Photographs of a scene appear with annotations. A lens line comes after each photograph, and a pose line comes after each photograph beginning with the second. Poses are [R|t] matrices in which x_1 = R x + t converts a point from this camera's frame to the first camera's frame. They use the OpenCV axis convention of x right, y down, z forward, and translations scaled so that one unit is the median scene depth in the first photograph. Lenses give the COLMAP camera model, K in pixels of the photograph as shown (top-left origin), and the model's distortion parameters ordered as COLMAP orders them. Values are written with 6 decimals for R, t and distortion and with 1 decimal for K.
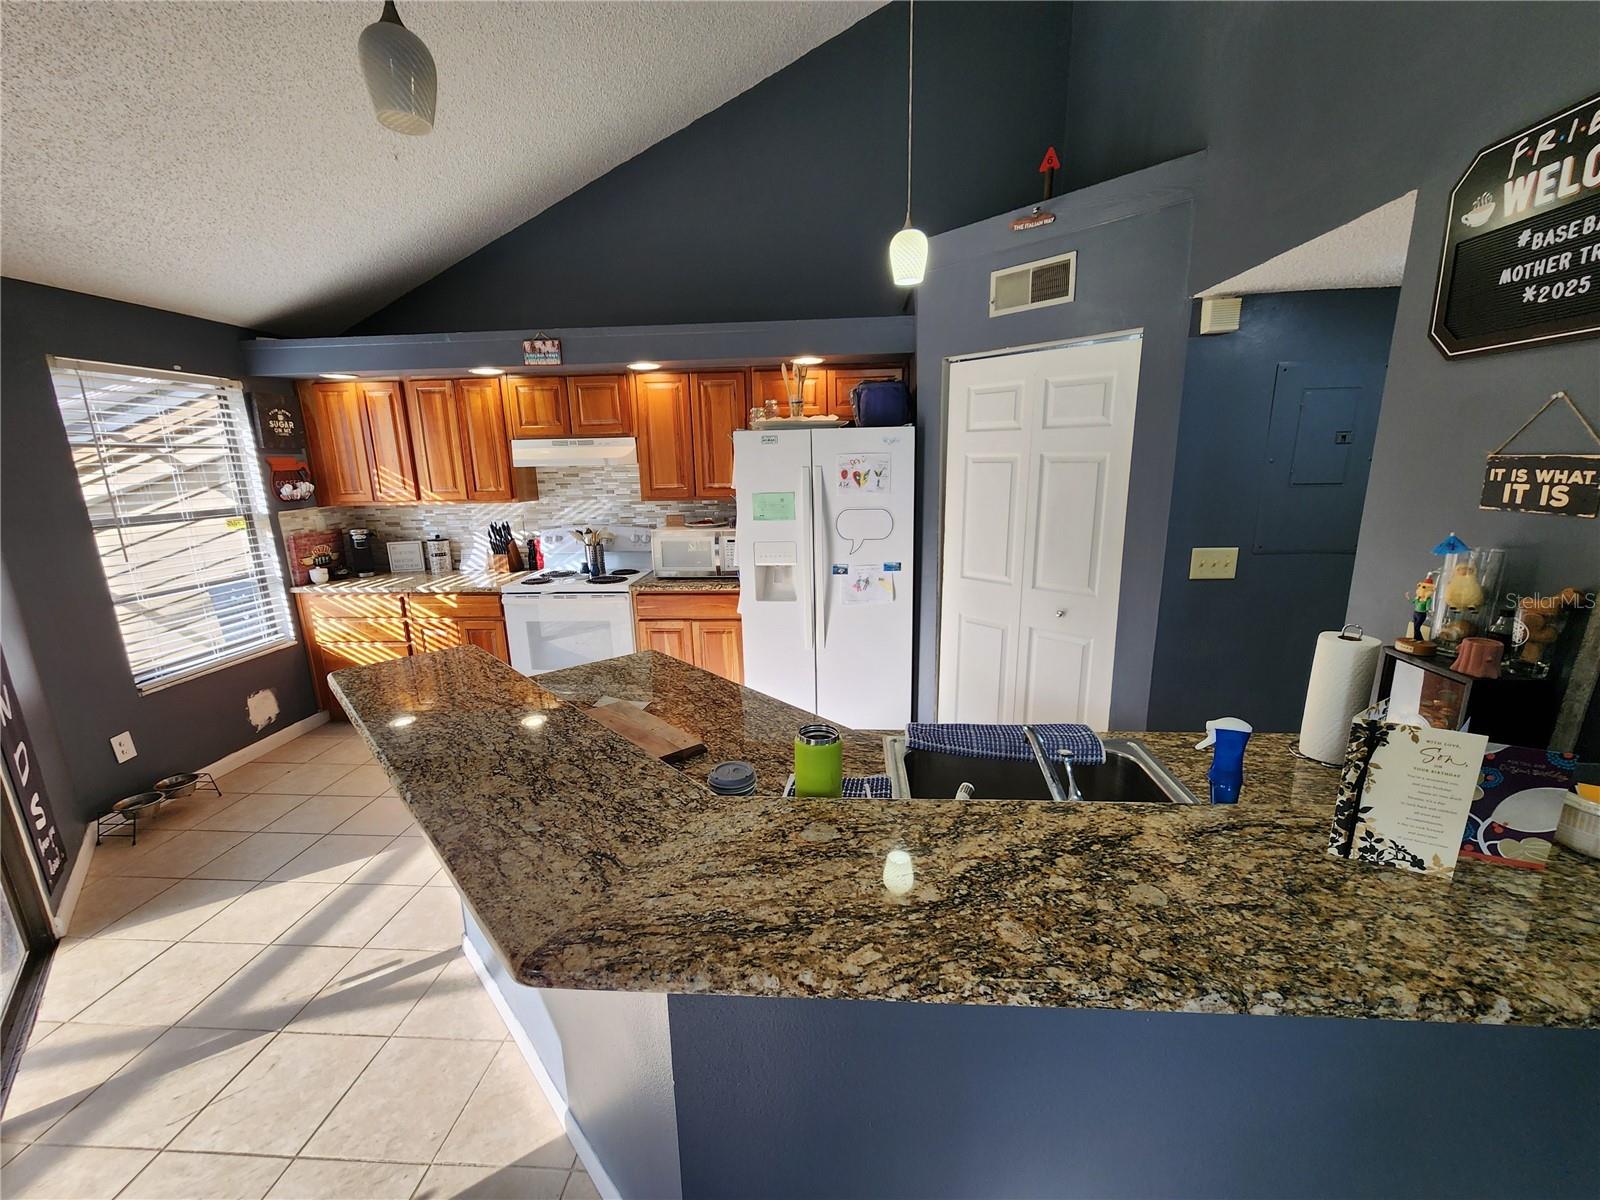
lens RADIAL K [[662.2, 0, 801.2], [0, 662.2, 610.0], [0, 0, 1]] dist [0.002629, -0.000620]
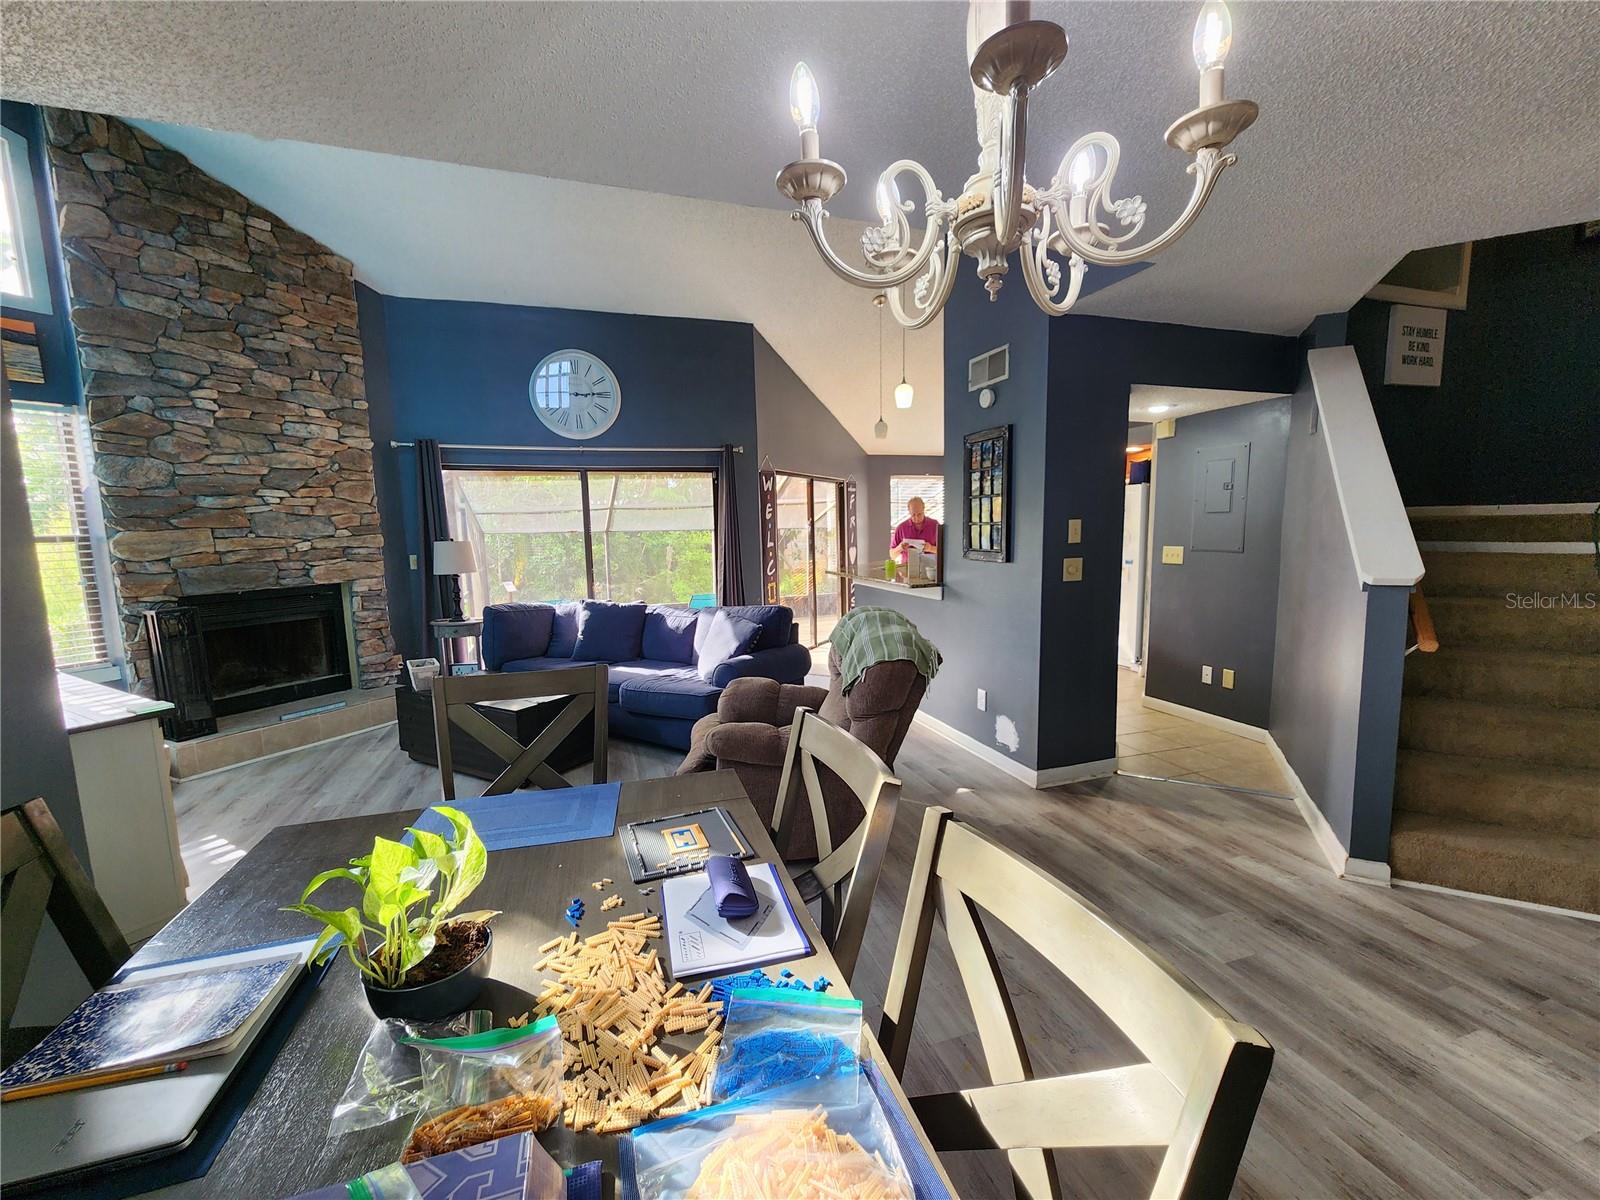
lens RADIAL K [[662.2, 0, 801.2], [0, 662.2, 610.0], [0, 0, 1]] dist [0.002629, -0.000620]
pose [[0.377927, 0.131857, -0.916398, 1.335794], [-0.200906, 0.977901, 0.057852, 0.124803], [0.903774, 0.162246, 0.396066, -0.444321]]
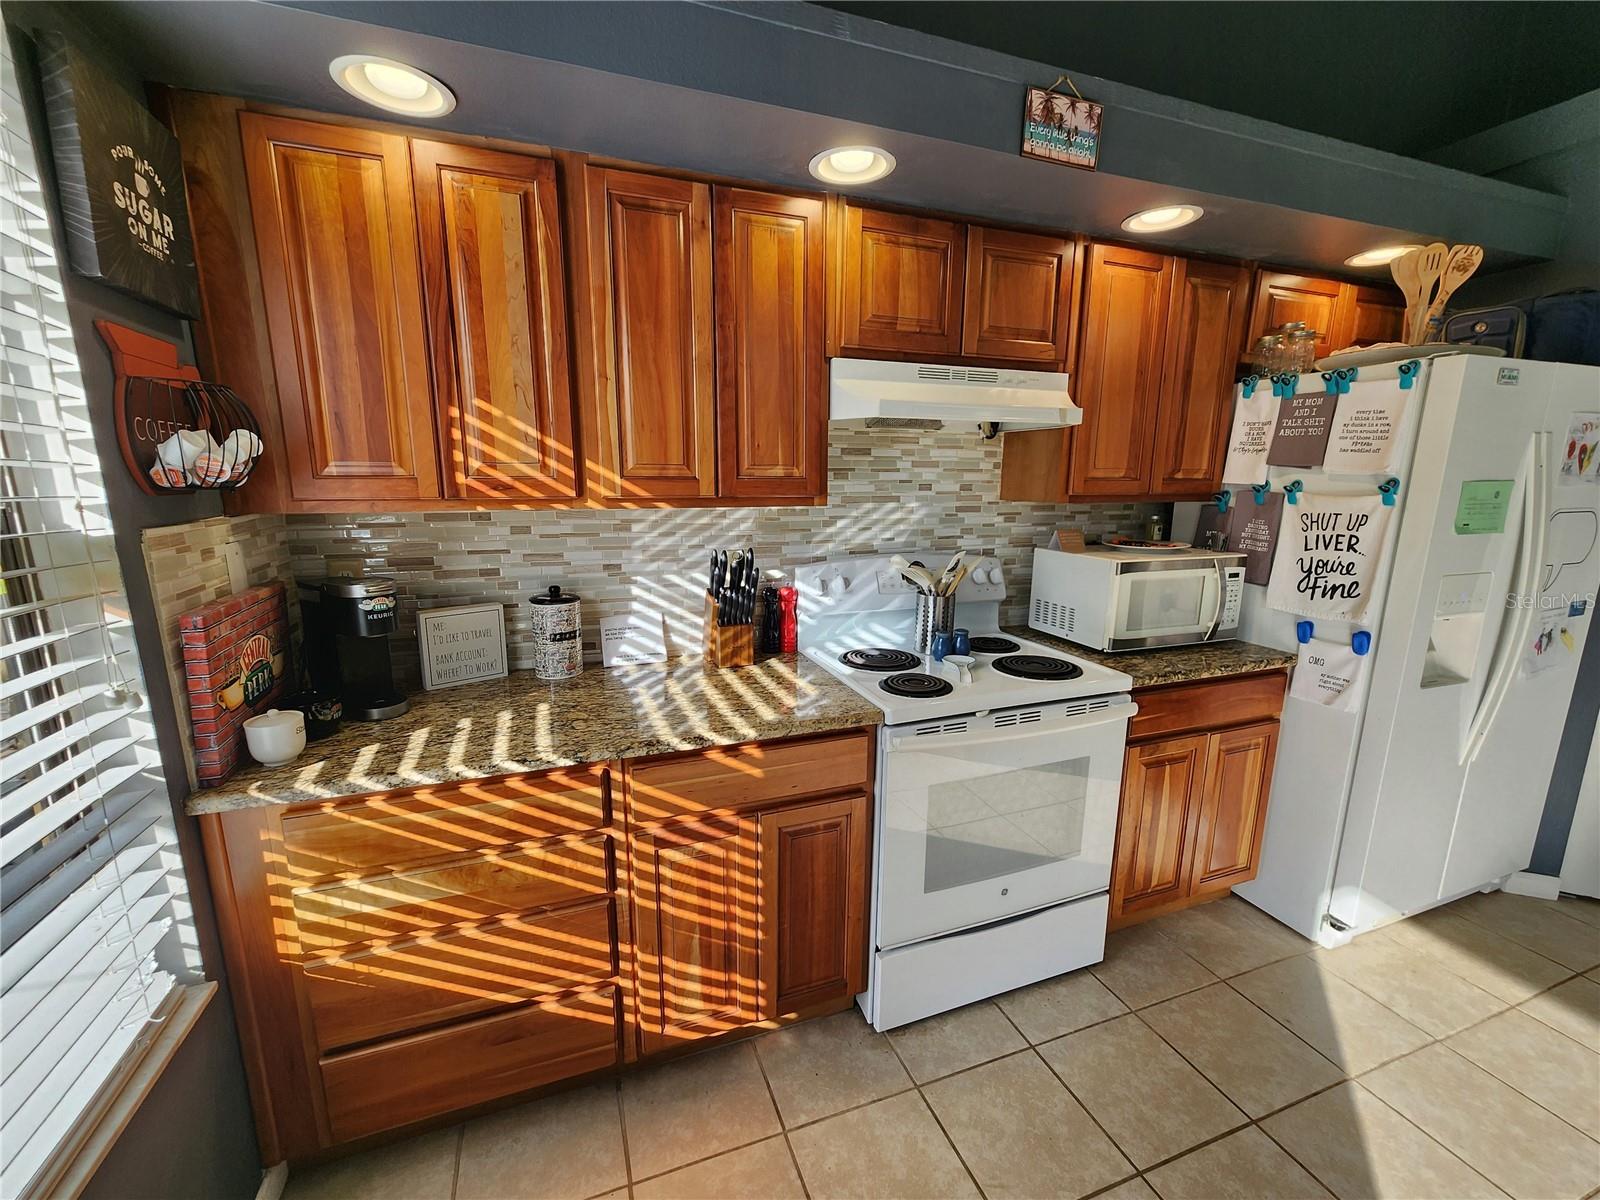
lens RADIAL K [[662.2, 0, 801.2], [0, 662.2, 610.0], [0, 0, 1]] dist [0.002629, -0.000620]
pose [[0.912262, -0.058324, 0.405434, -0.684394], [0.073227, 0.997087, -0.021329, -0.094398], [-0.403009, 0.049147, 0.913875, 0.676729]]
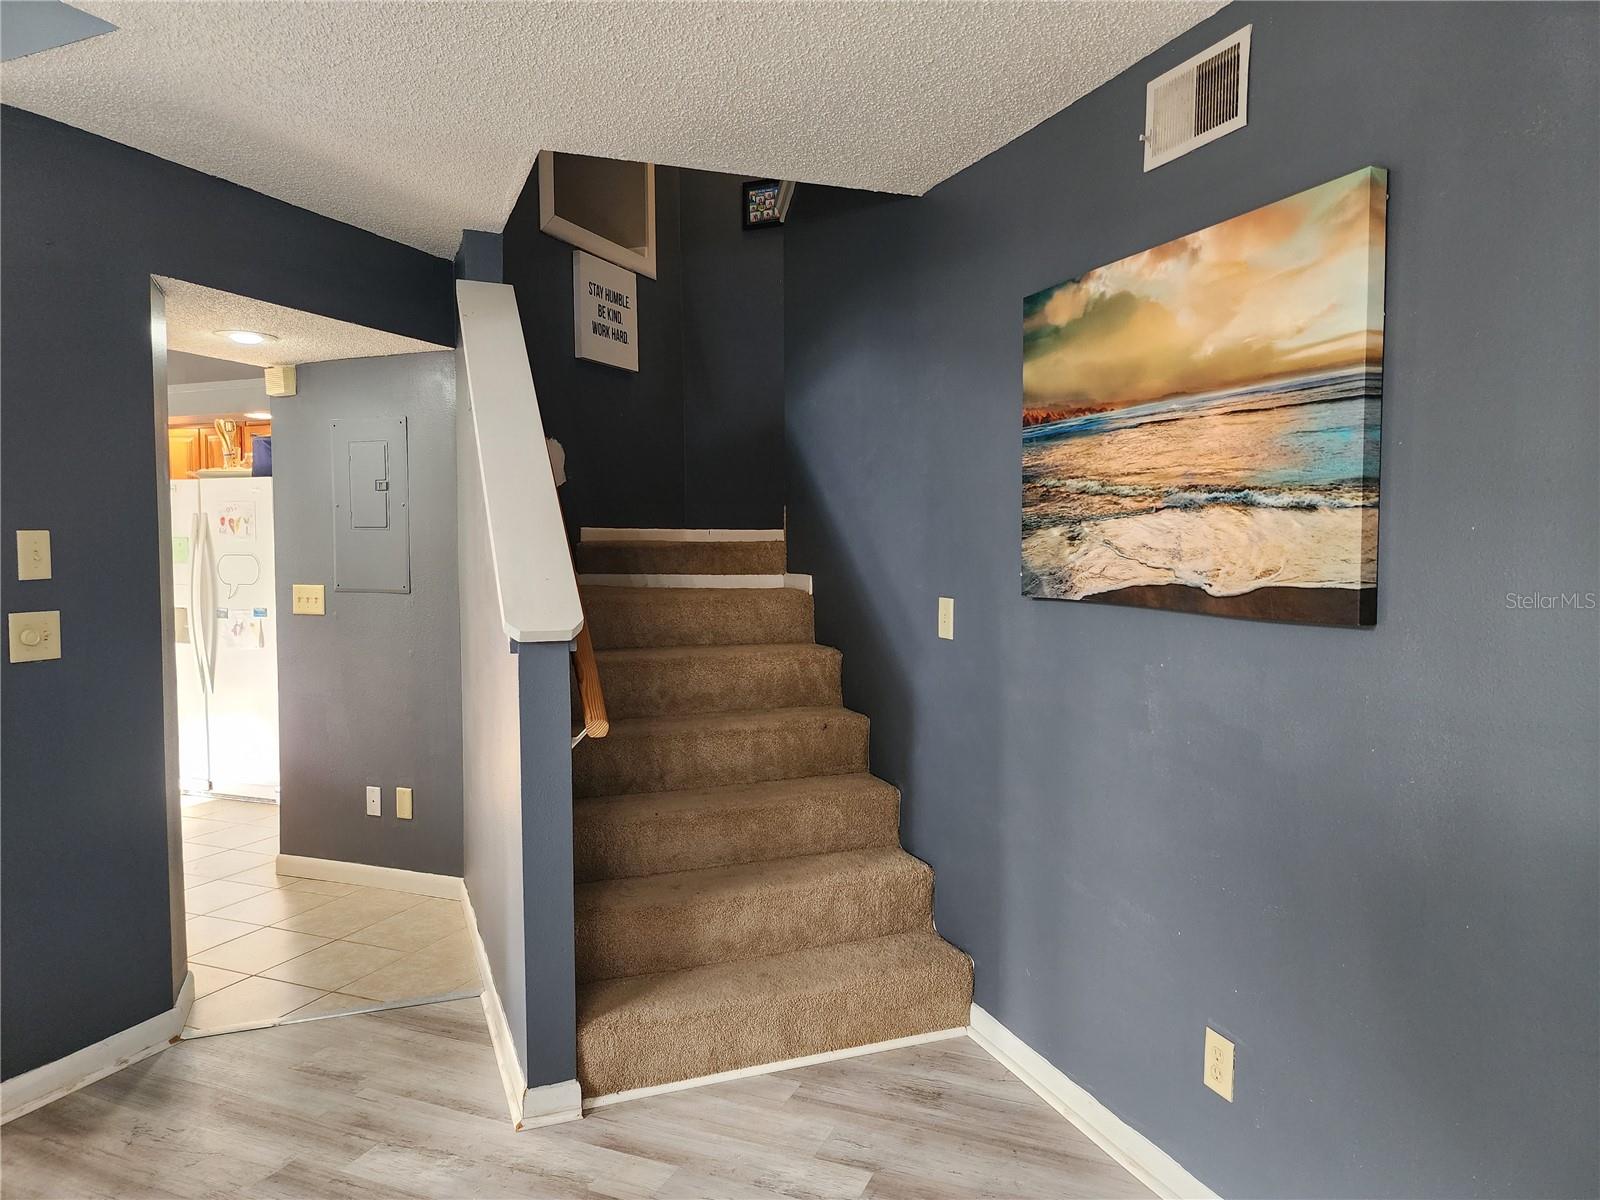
lens RADIAL K [[1061.7, 0, 822.3], [0, 1061.7, 591.1], [0, 0, 1]] dist [0.044210, -0.002313]
pose [[0.948273, 0.035704, -0.315441, 1.334178], [-0.091703, 0.982103, -0.164512, 0.084221], [0.303922, 0.184929, 0.934576, -0.240268]]
